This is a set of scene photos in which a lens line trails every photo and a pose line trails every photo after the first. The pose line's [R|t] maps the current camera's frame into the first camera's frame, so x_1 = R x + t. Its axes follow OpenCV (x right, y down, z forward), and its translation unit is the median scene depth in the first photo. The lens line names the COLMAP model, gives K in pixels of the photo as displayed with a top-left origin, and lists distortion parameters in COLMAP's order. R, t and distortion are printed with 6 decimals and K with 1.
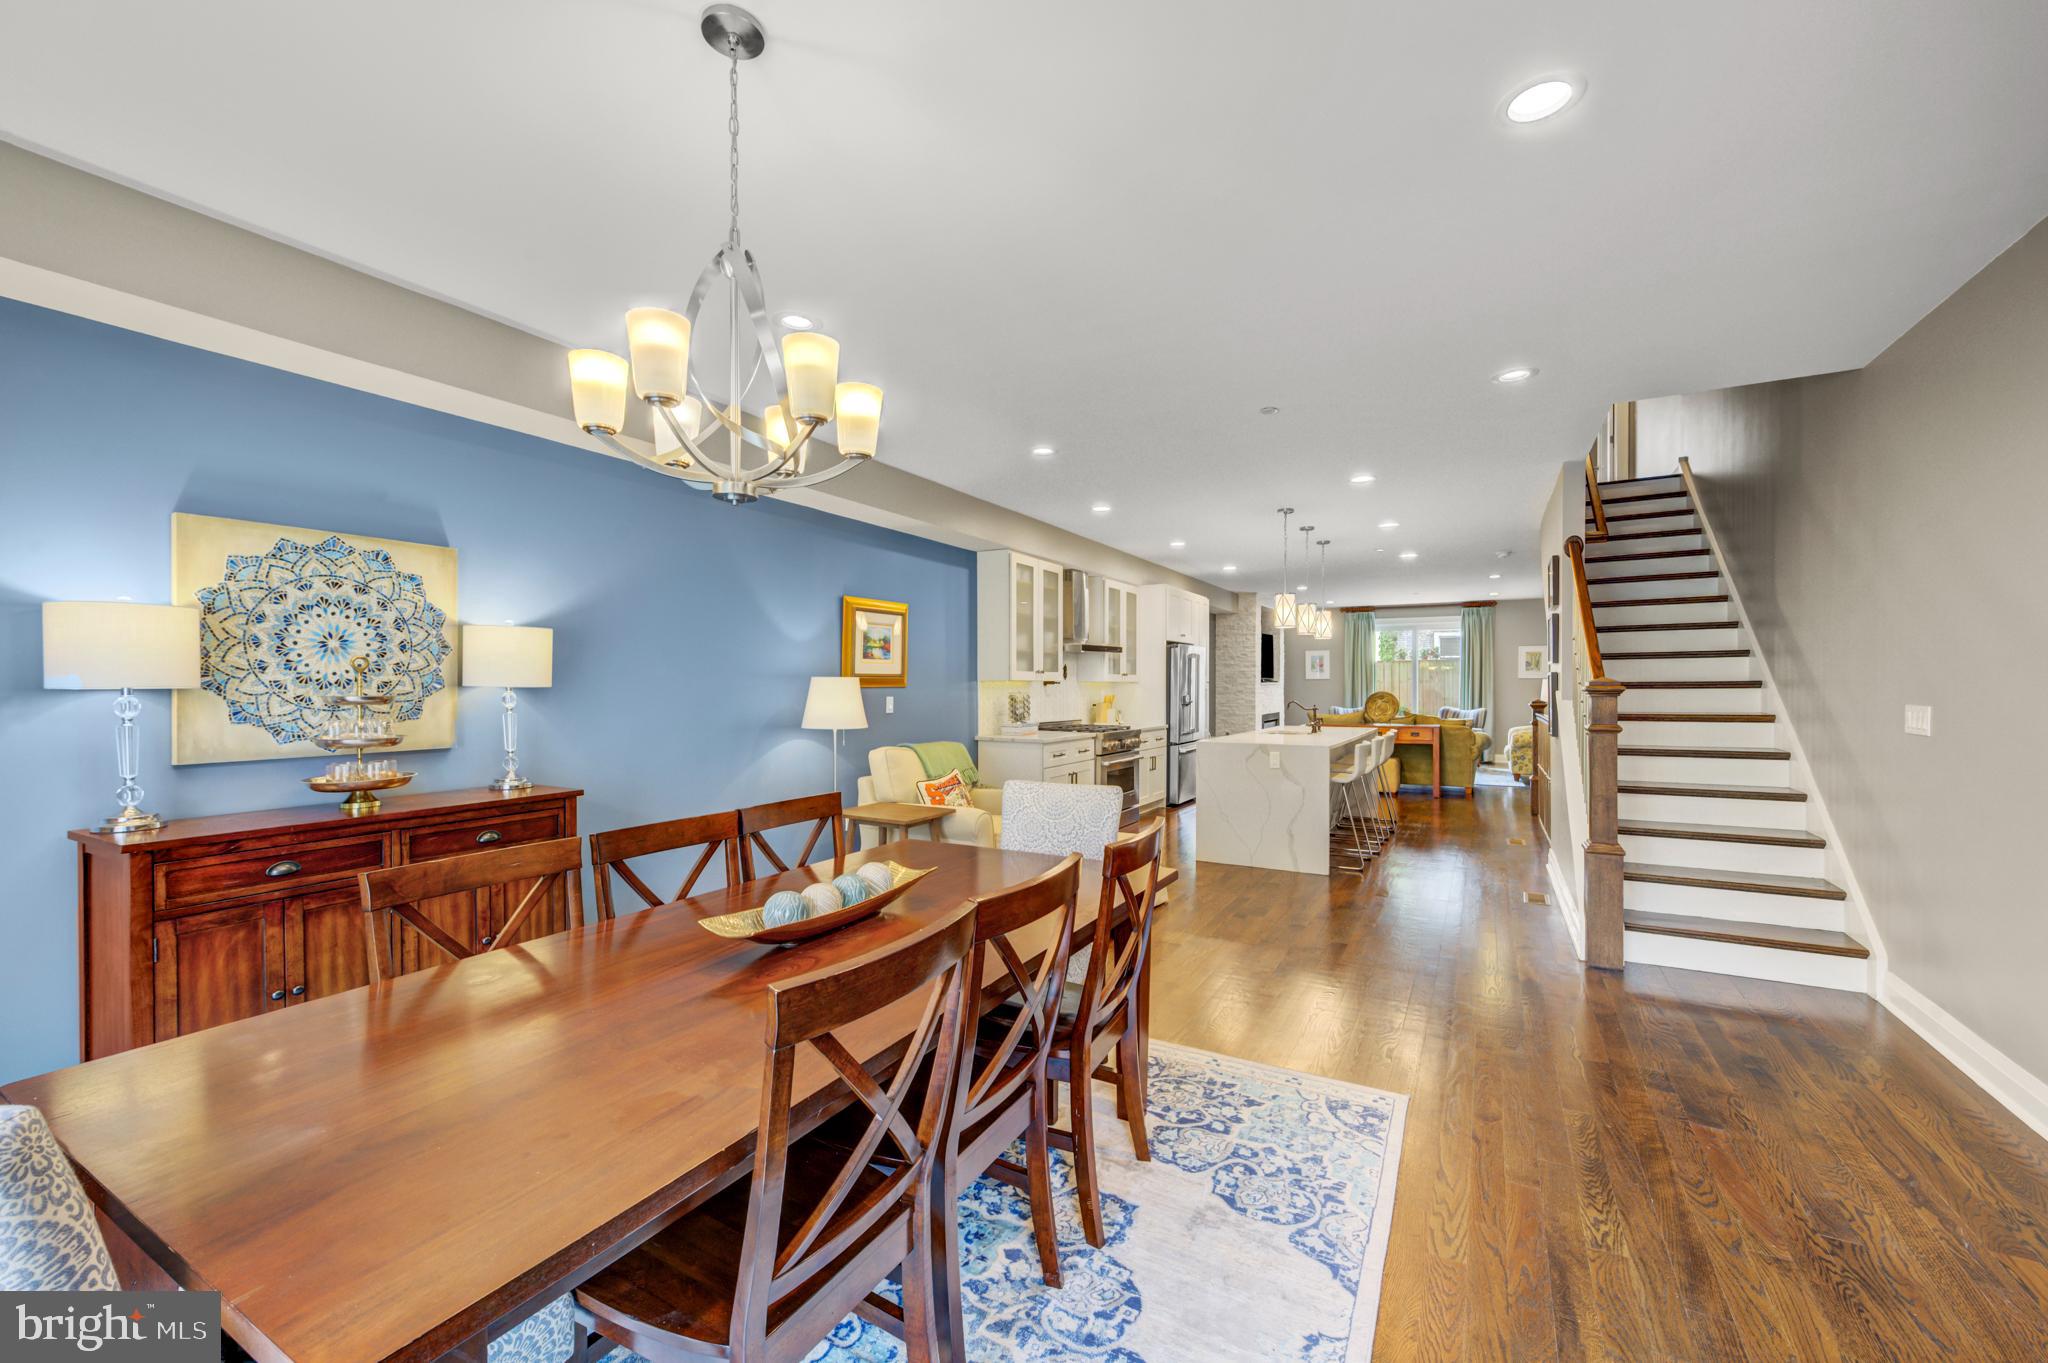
lens RADIAL K [[811.4, 0, 1033.7], [0, 811.4, 679.6], [0, 0, 1]] dist [0.000831, 0.000021]
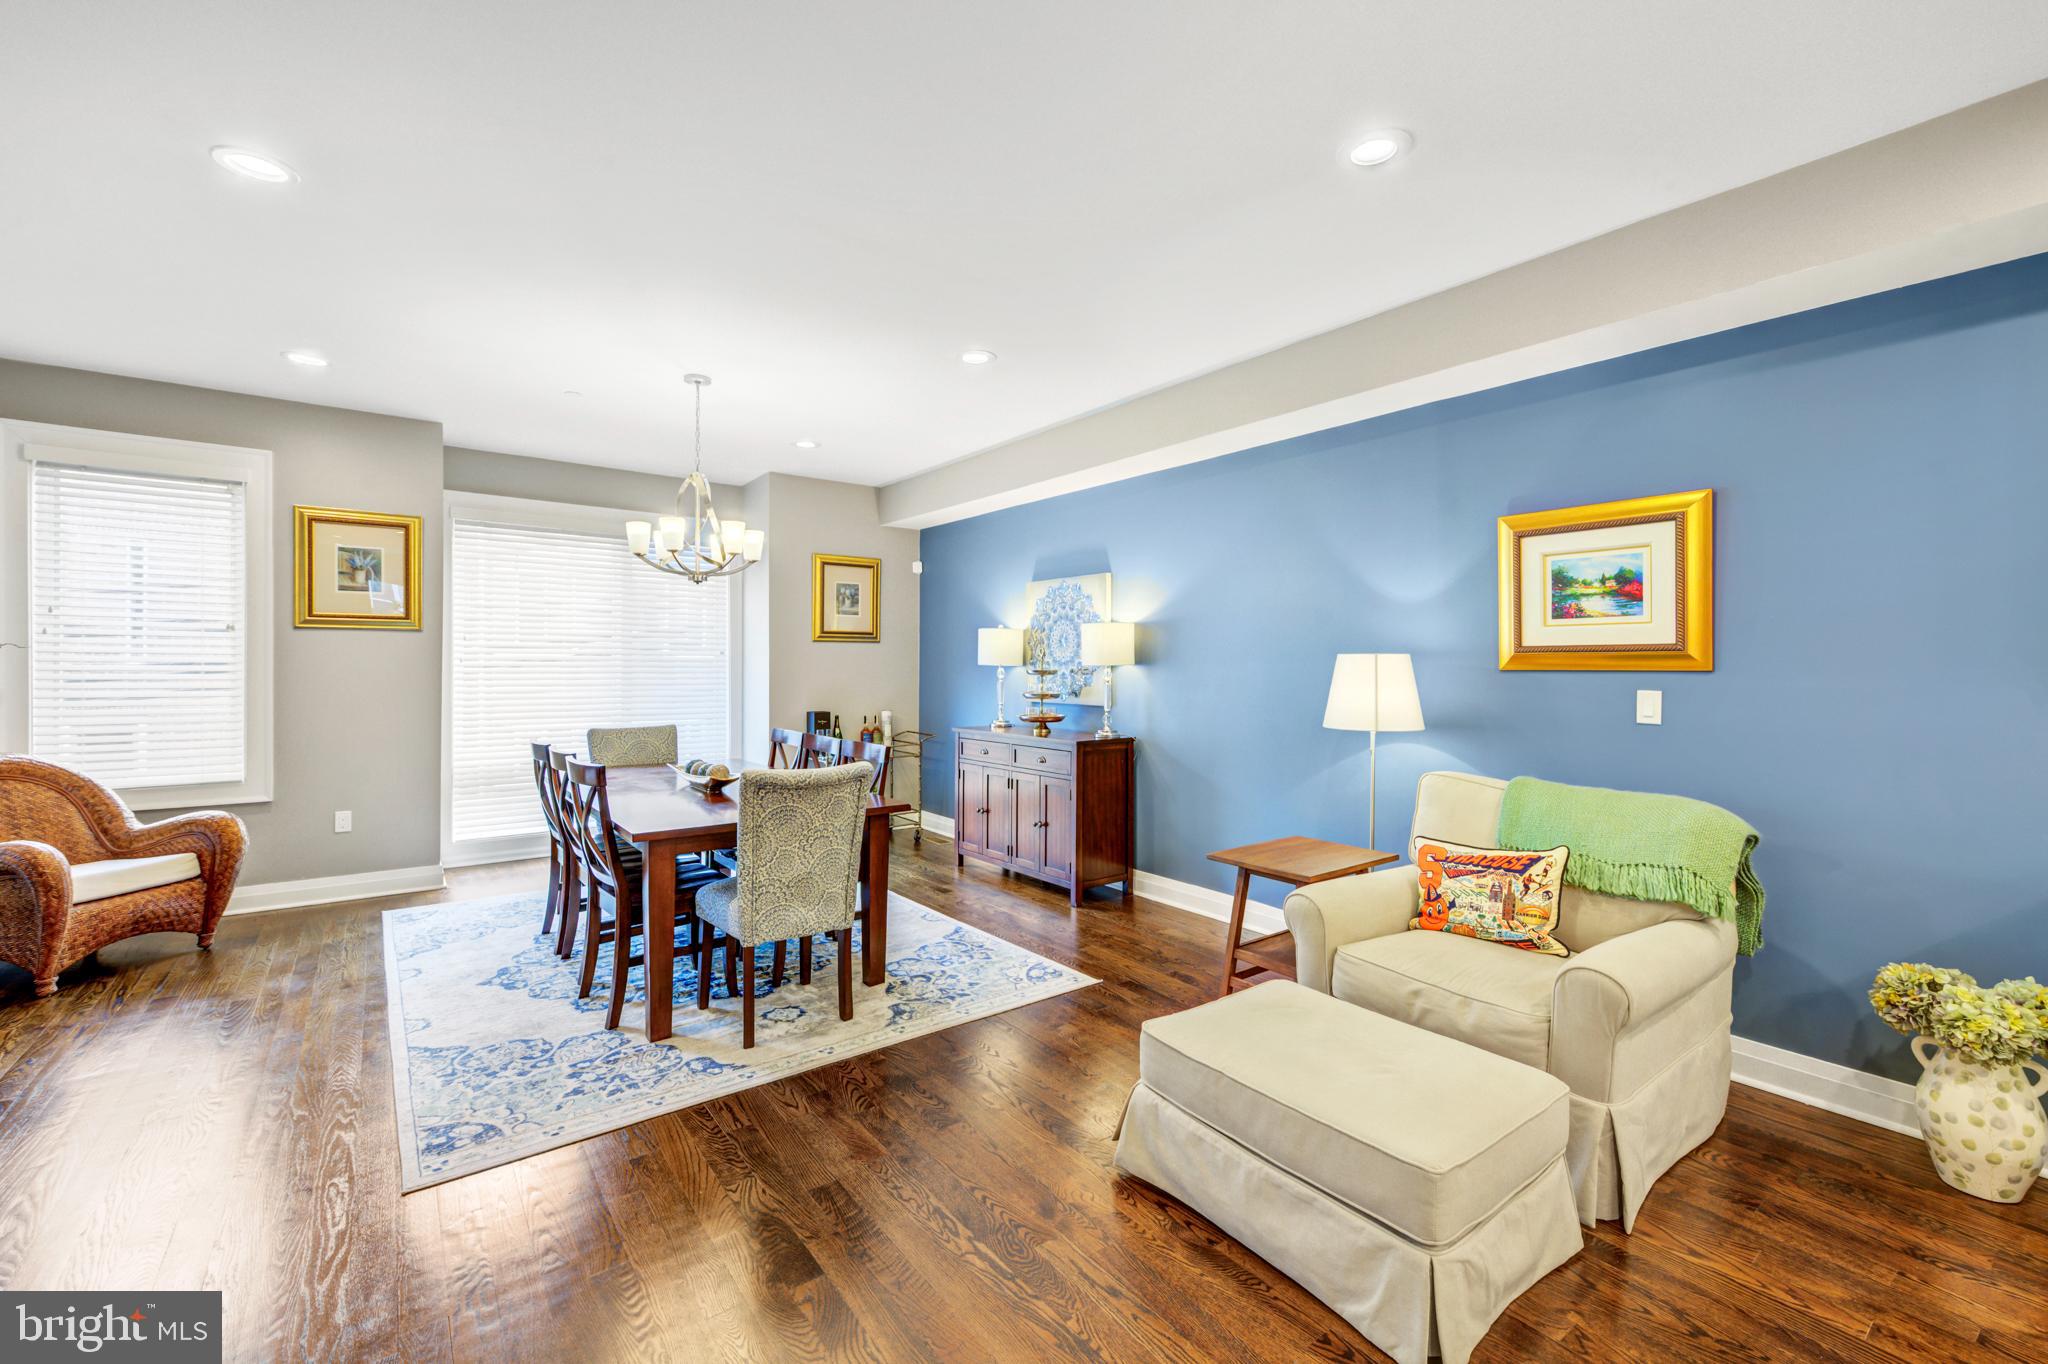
lens RADIAL K [[843.5, 0, 1026.0], [0, 843.5, 664.2], [0, 0, 1]] dist [0.001213, 0.000087]
pose [[-0.398526, -0.002401, -0.917154, 0.877128], [0.001154, 0.999994, -0.003119, 0.012960], [0.917156, -0.002302, -0.398521, 1.697302]]
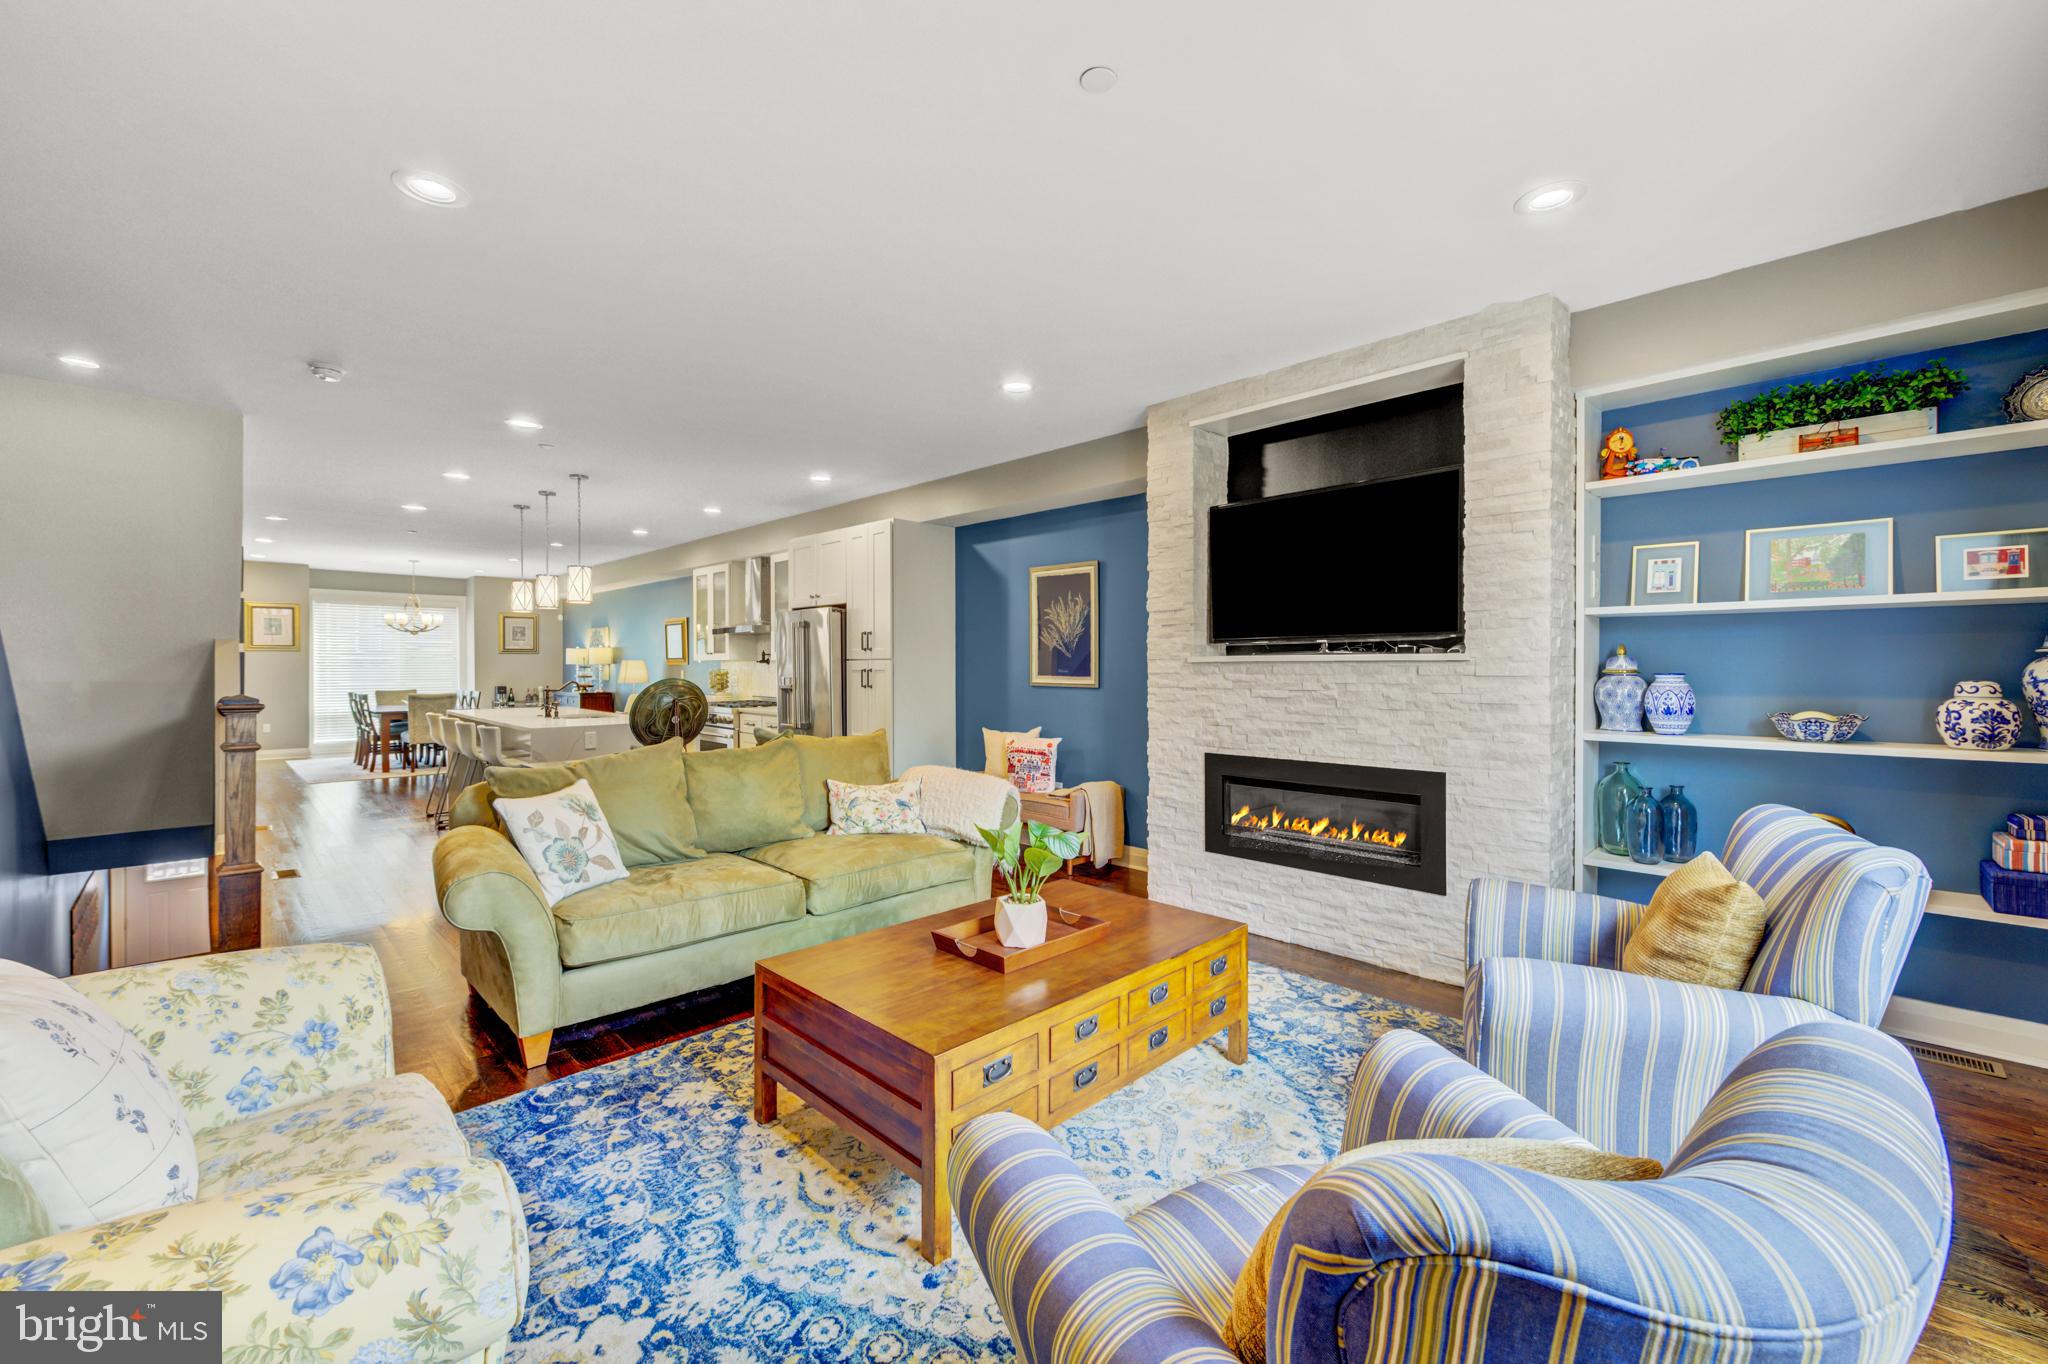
lens RADIAL K [[843.5, 0, 1026.0], [0, 843.5, 664.2], [0, 0, 1]] dist [0.001213, 0.000087]
pose [[-0.286291, 0.001400, -0.958142, 2.720538], [0.008479, 0.999963, -0.001073, 0.035406], [0.958105, -0.008431, -0.286293, 4.446494]]
